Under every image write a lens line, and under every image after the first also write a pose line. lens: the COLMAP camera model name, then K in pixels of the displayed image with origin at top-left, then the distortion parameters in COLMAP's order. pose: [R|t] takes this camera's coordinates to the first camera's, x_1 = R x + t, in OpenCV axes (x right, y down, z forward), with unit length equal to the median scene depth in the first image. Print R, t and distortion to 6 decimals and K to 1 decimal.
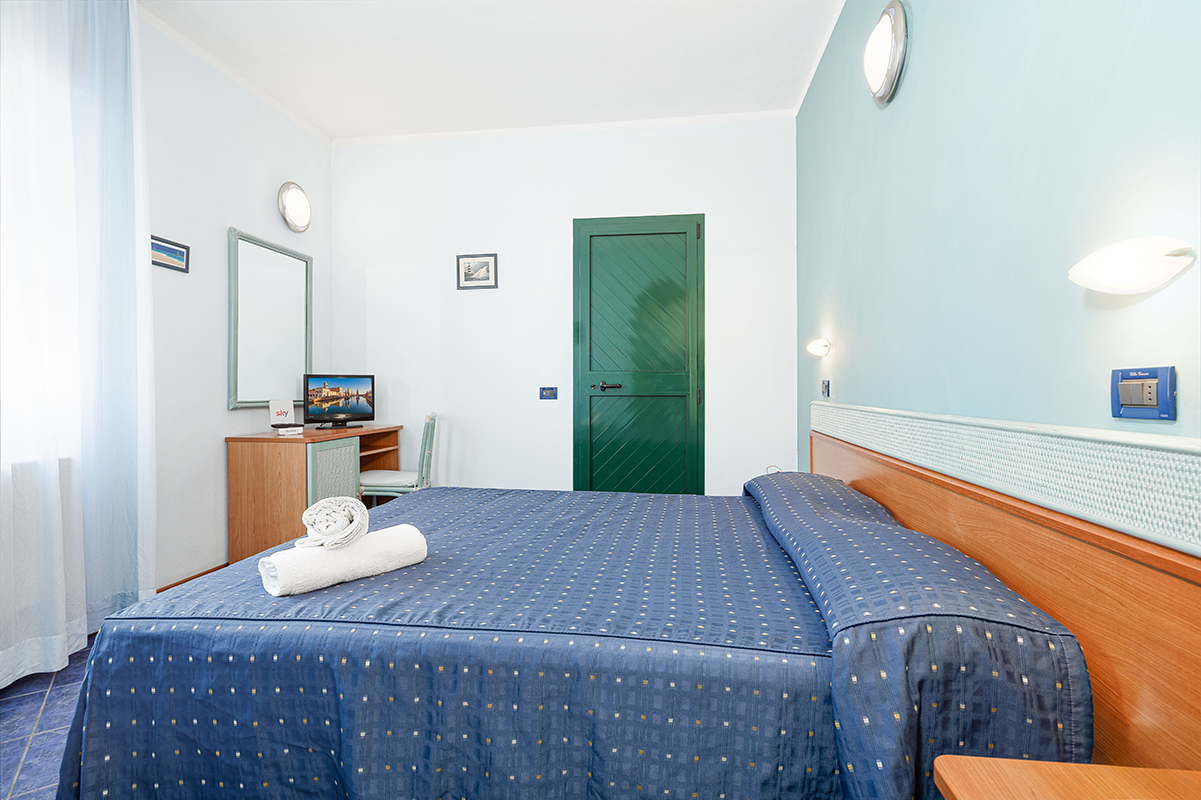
lens RADIAL K [[598.2, 0, 600.5], [0, 598.2, 400.0], [0, 0, 1]] dist [0.000501, 0.000145]
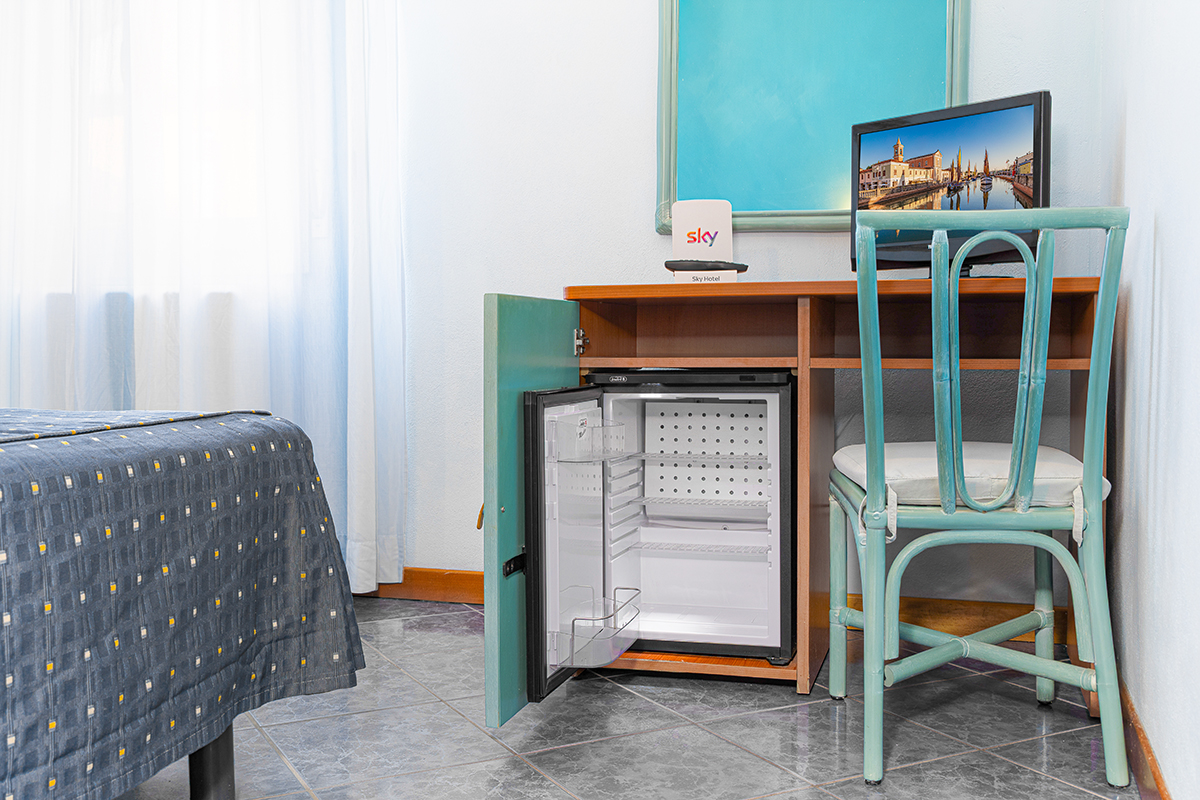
lens RADIAL K [[1233.2, 0, 600.0], [0, 1233.2, 400.0], [0, 0, 1]] dist [0.008486, 0.005894]
pose [[-0.136292, 0.073504, -0.987938, 0.228365], [-0.011001, 0.997070, 0.075701, 0.059573], [0.990608, 0.021186, -0.135084, 0.915331]]
